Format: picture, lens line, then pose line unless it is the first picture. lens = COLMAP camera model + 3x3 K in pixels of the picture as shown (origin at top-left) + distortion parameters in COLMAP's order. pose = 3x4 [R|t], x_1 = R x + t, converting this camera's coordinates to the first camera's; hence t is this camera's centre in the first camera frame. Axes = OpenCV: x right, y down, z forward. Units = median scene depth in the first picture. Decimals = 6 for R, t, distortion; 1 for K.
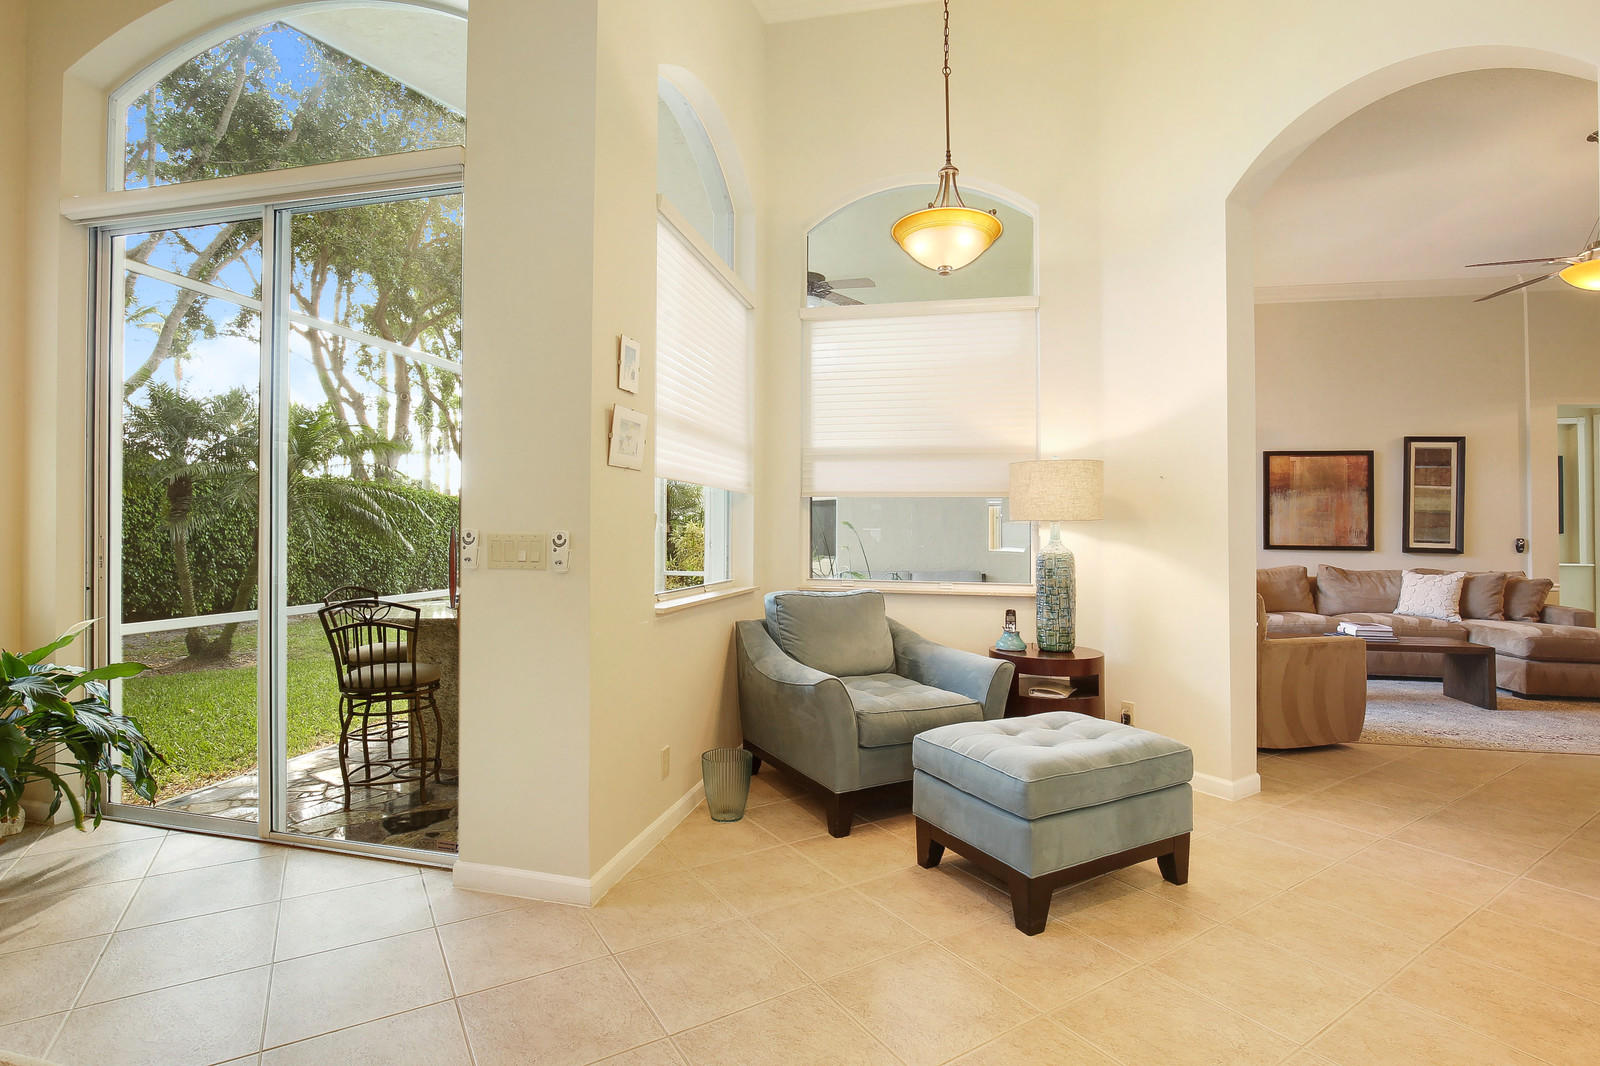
lens RADIAL K [[756.0, 0, 804.9], [0, 756.0, 527.9], [0, 0, 1]] dist [-0.025996, 0.000709]
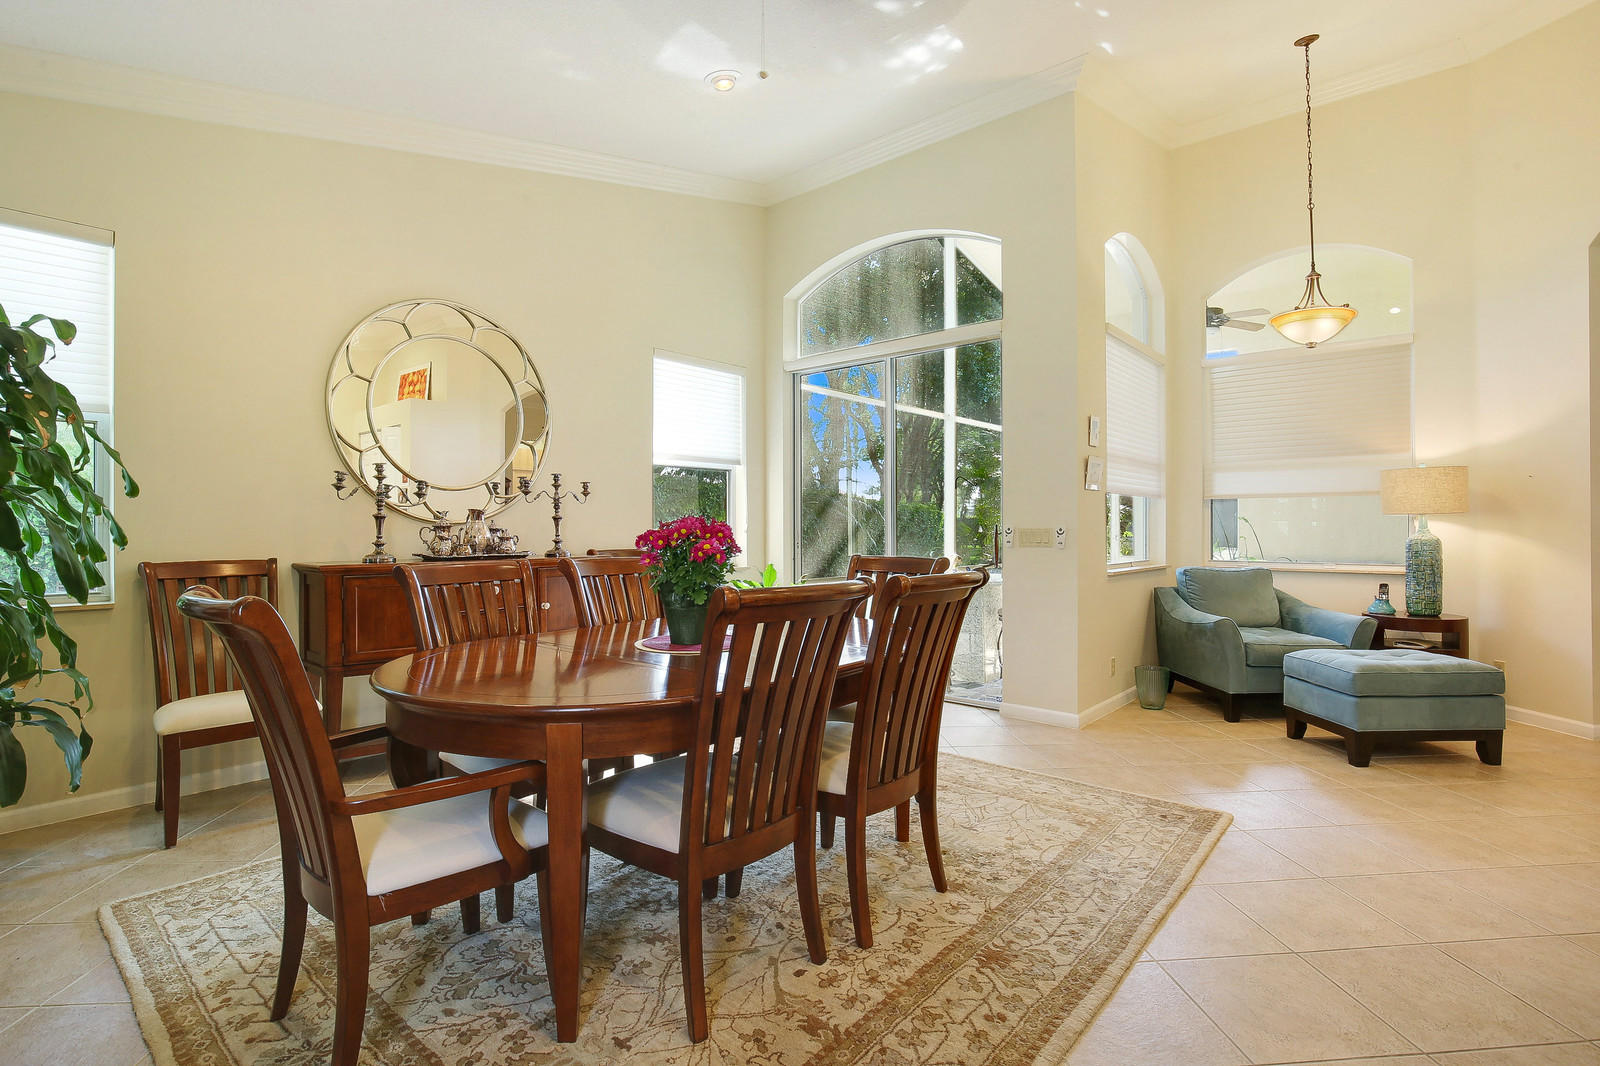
lens RADIAL K [[746.2, 0, 821.1], [0, 746.2, 544.5], [0, 0, 1]] dist [-0.026796, 0.000620]
pose [[0.887363, -0.004469, -0.461051, -0.001084], [0.015110, 0.999698, 0.019391, 0.003711], [0.460825, -0.024174, 0.887162, -0.657083]]
